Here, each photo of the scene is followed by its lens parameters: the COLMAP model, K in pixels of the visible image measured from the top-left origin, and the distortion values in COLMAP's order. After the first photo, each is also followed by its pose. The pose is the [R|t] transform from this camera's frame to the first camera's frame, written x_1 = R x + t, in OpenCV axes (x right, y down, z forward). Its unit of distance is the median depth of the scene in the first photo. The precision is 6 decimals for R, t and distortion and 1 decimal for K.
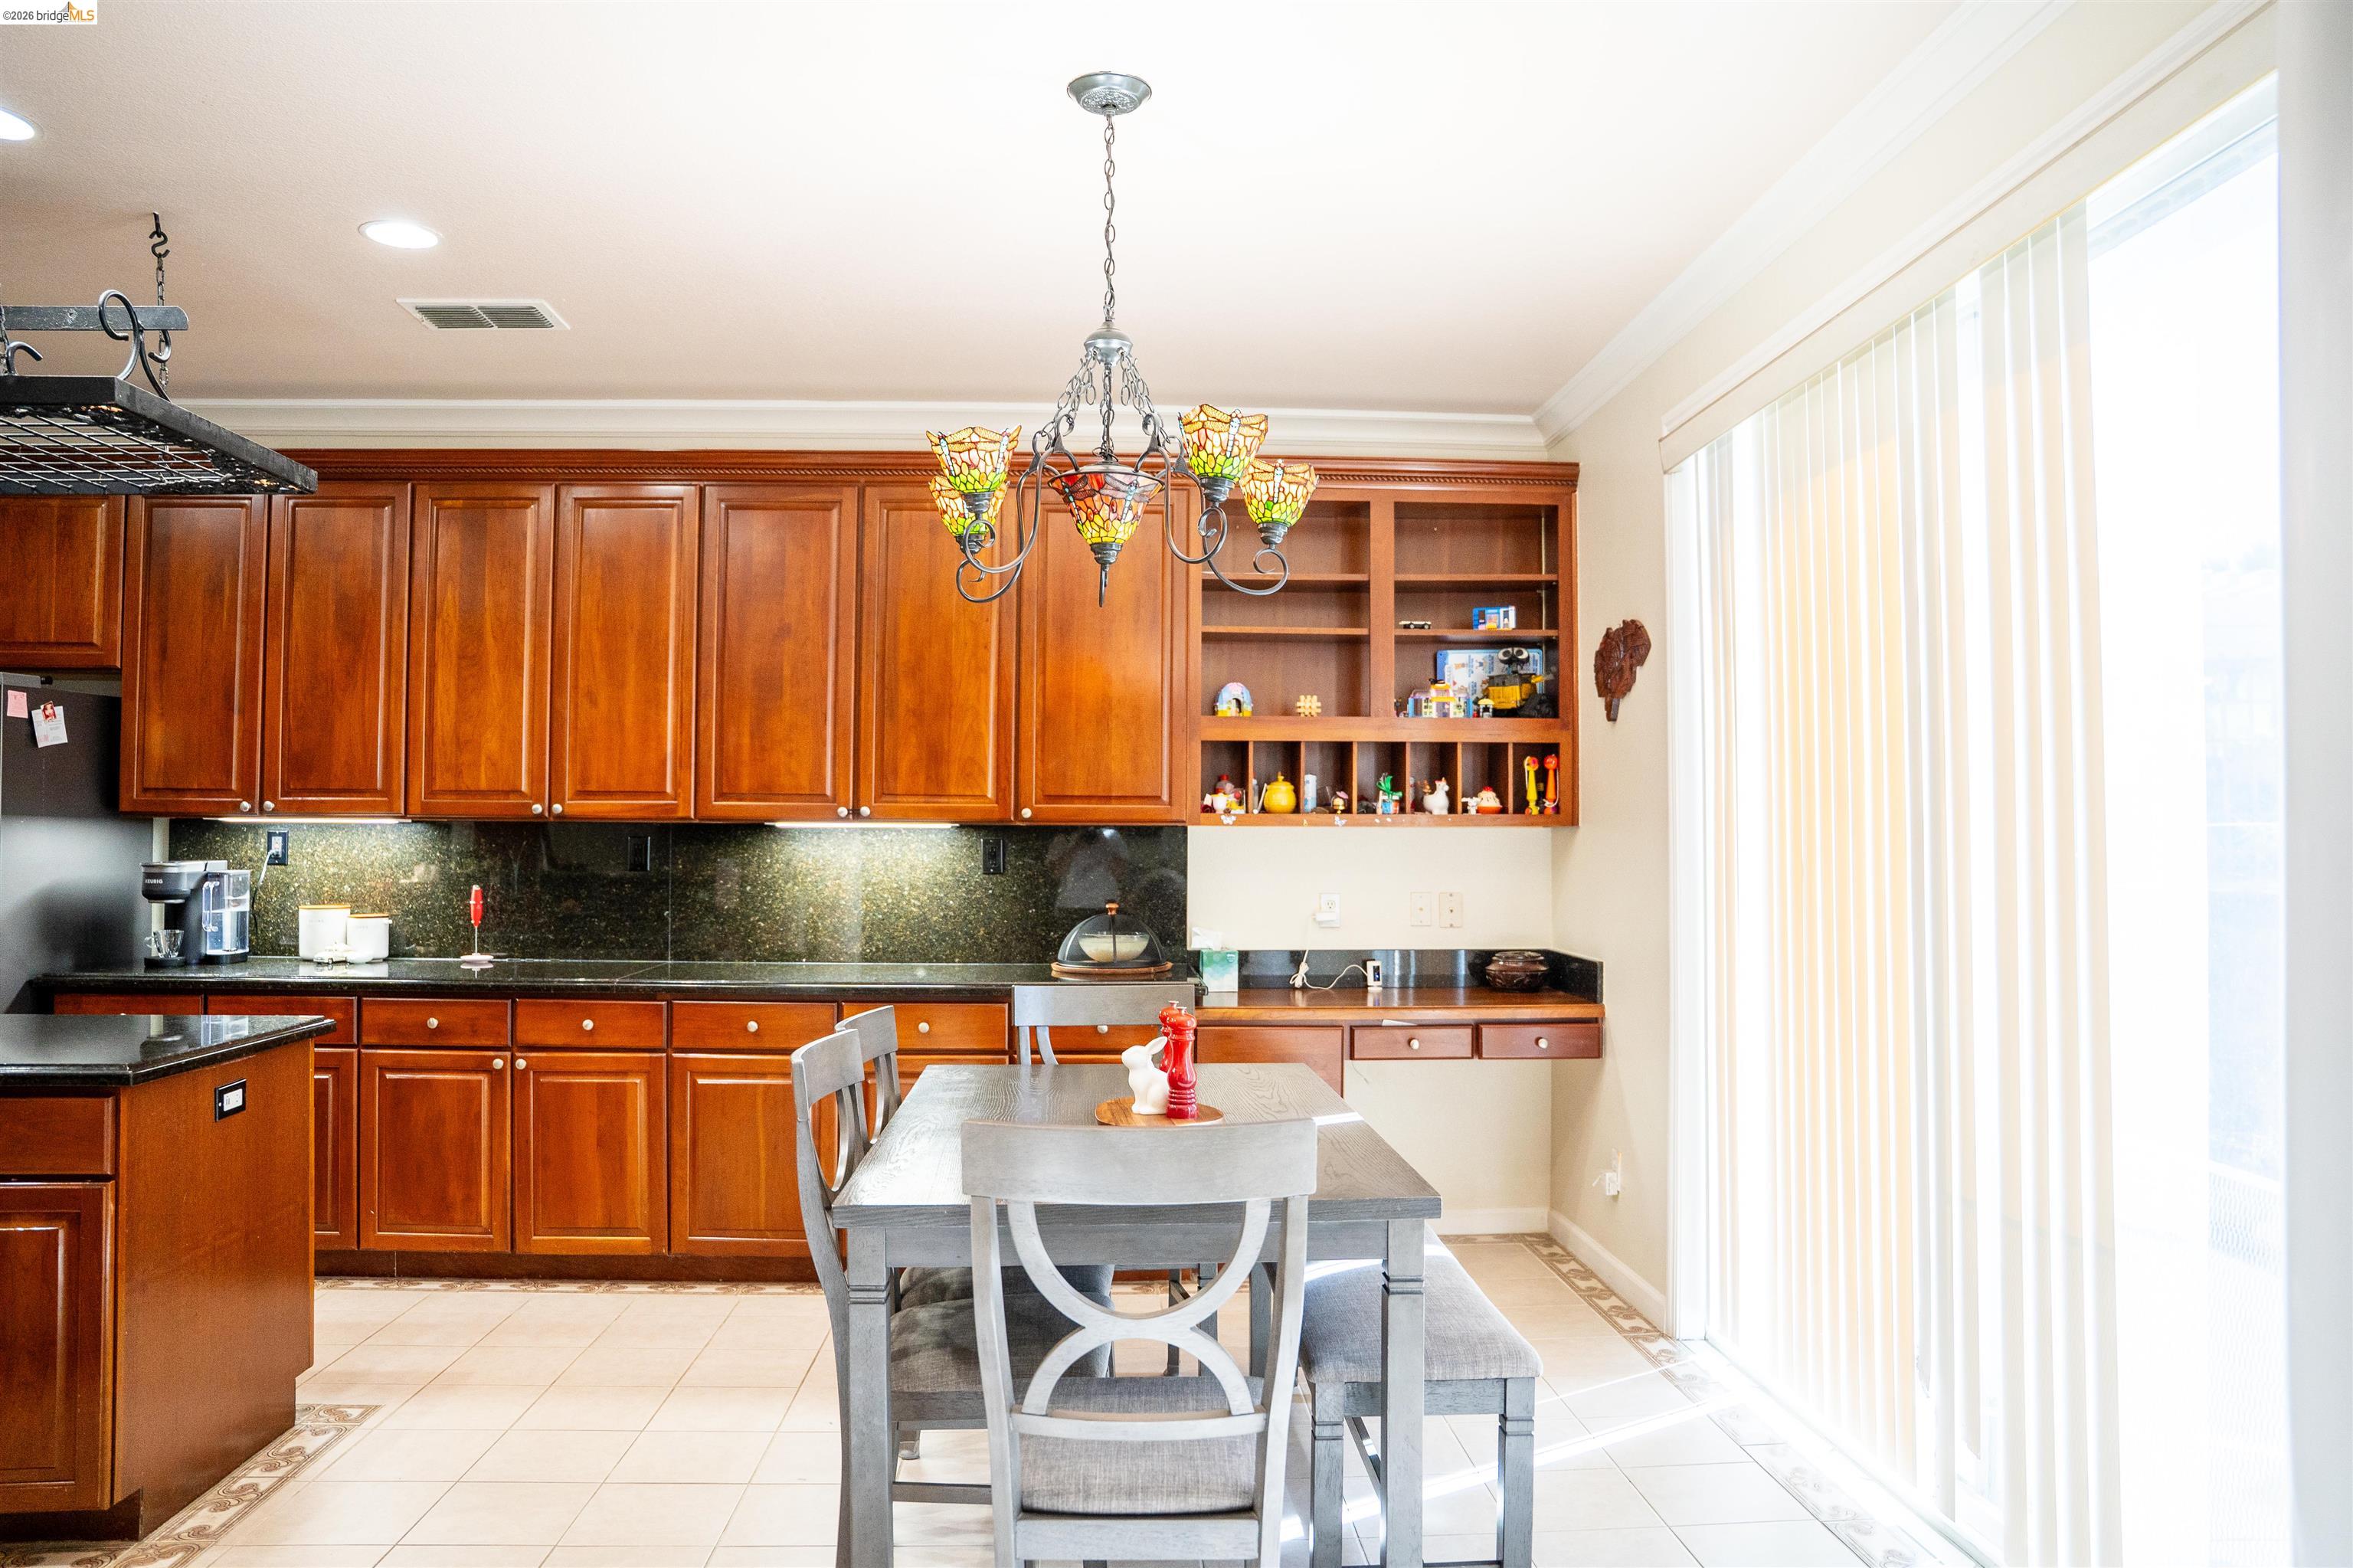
lens RADIAL K [[1671.5, 0, 1163.6], [0, 1671.5, 781.5], [0, 0, 1]] dist [-0.137441, 0.109040]
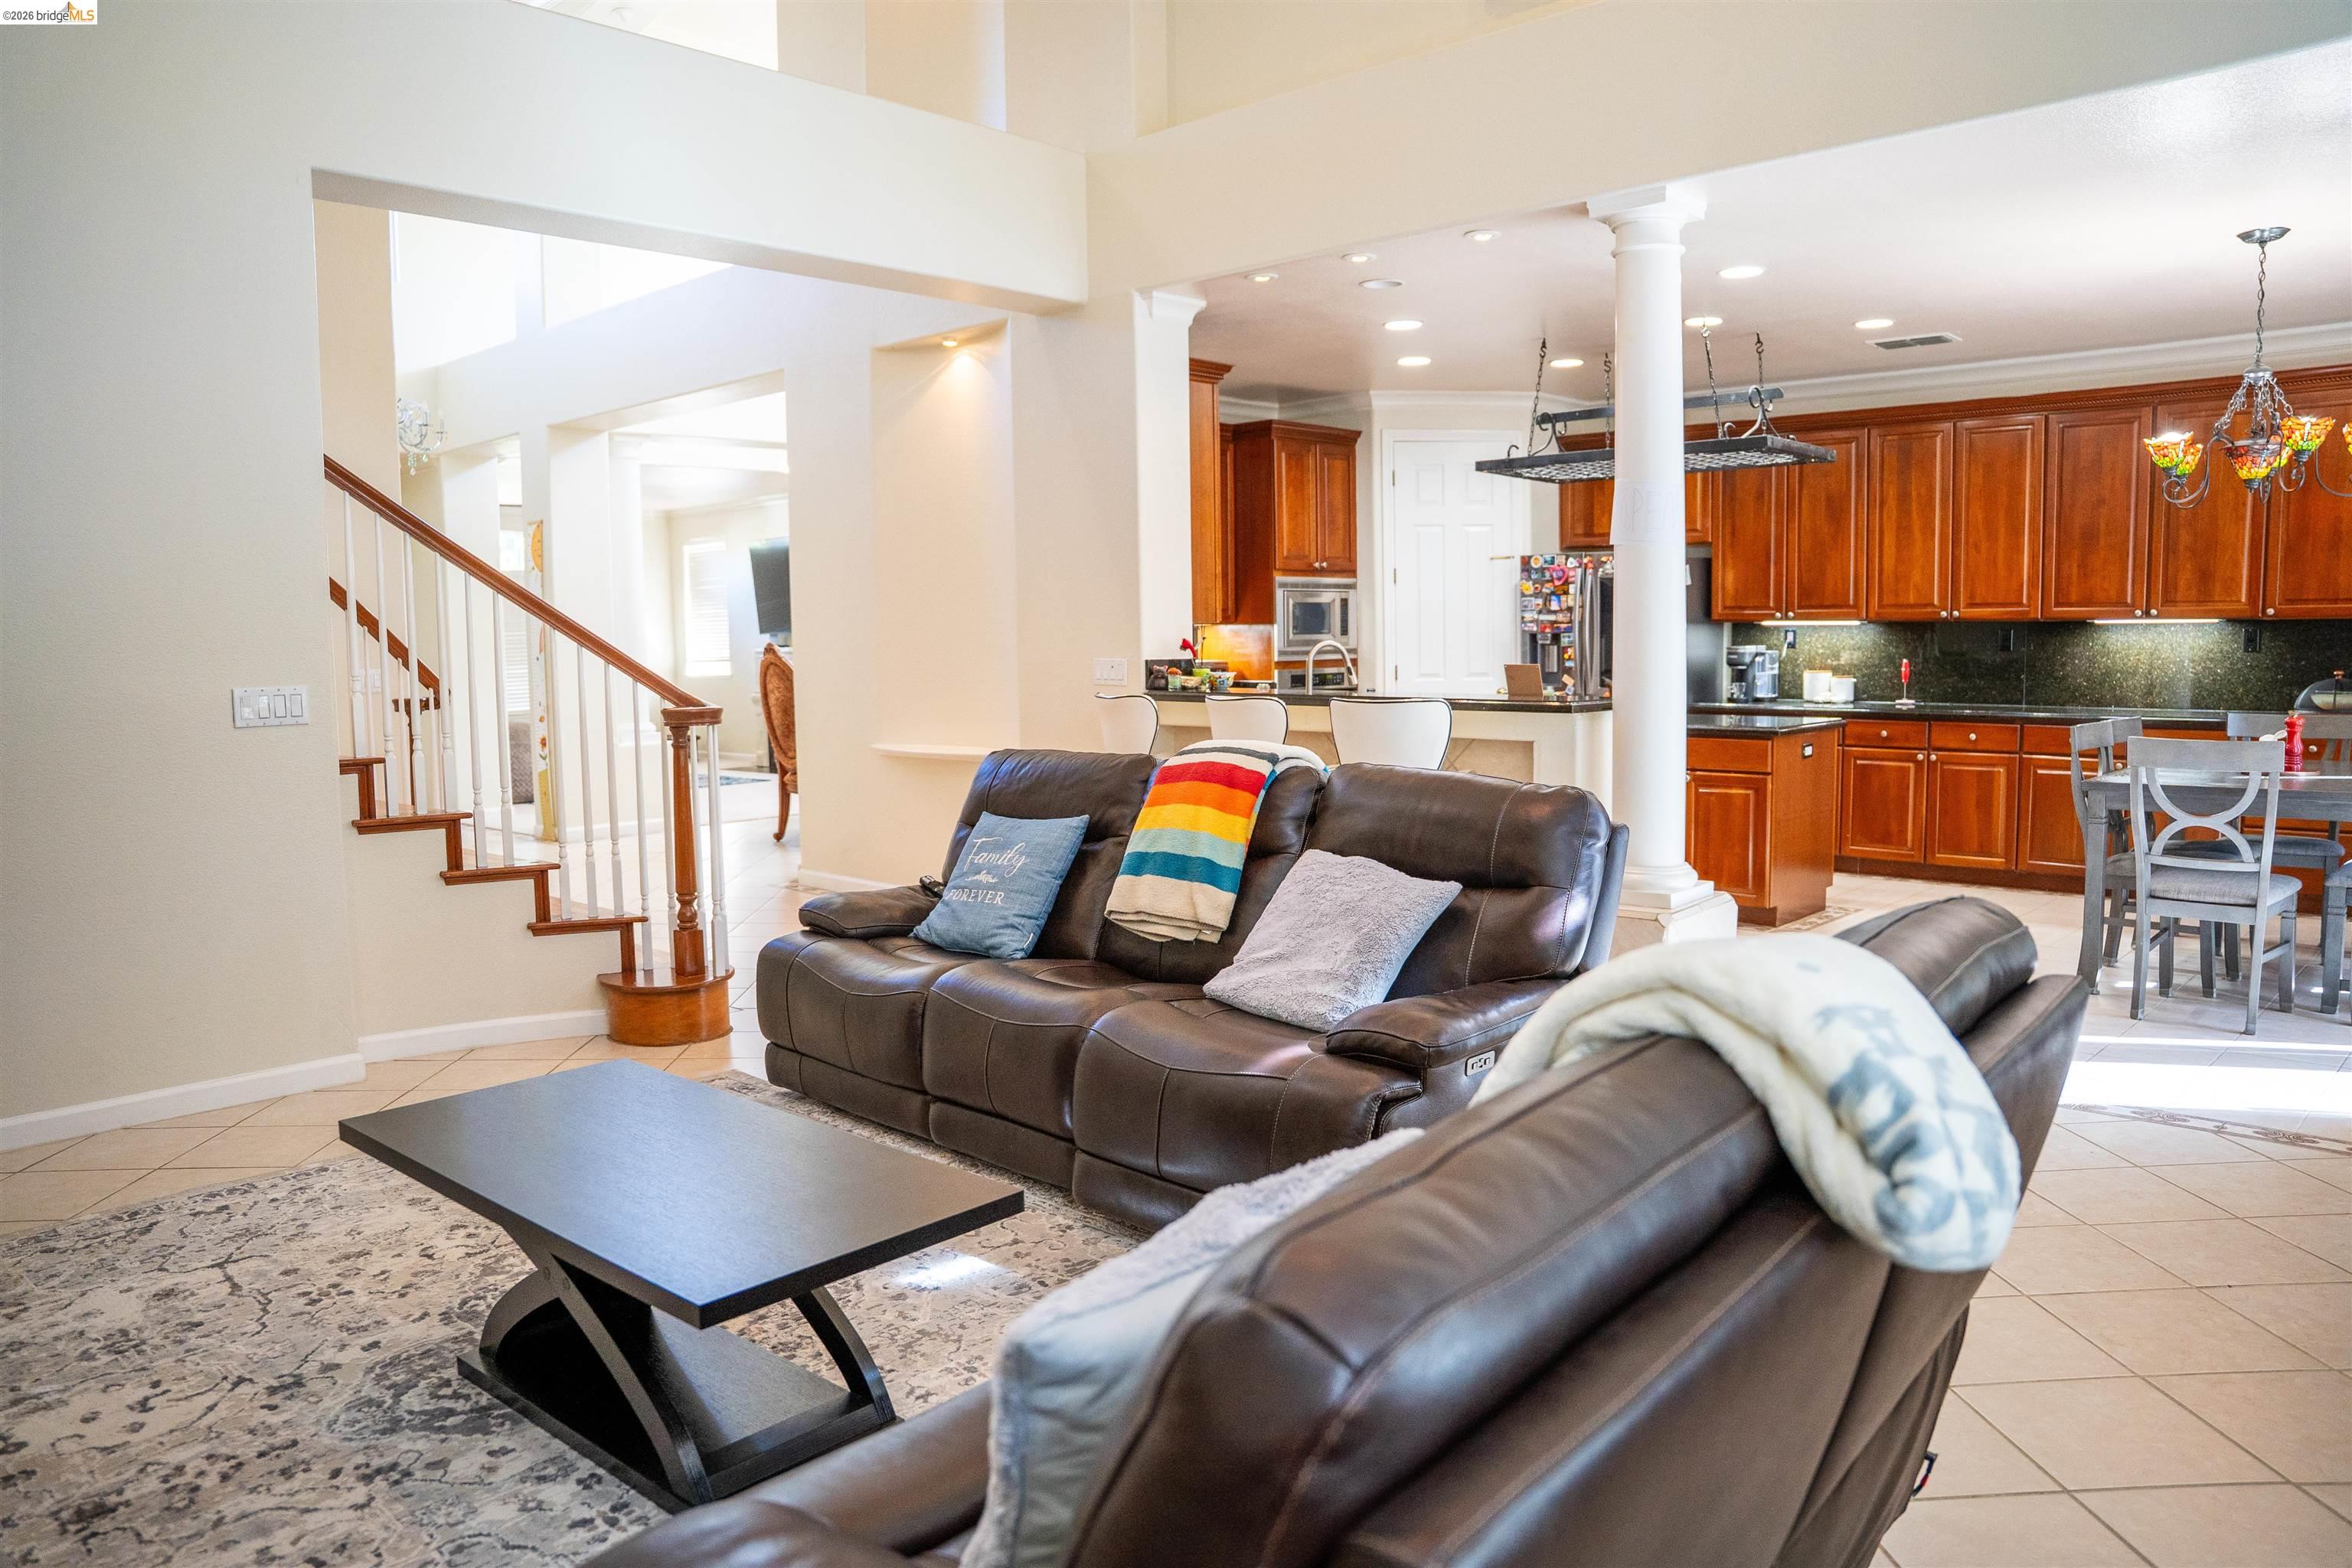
lens RADIAL K [[1633.8, 0, 1174.1], [0, 1633.8, 790.2], [0, 0, 1]] dist [-0.138781, 0.105376]
pose [[0.701419, 0.055069, -0.710618, 0.244857], [0.039151, 0.992529, 0.115559, -0.024106], [0.711673, -0.108877, 0.694023, -0.745831]]
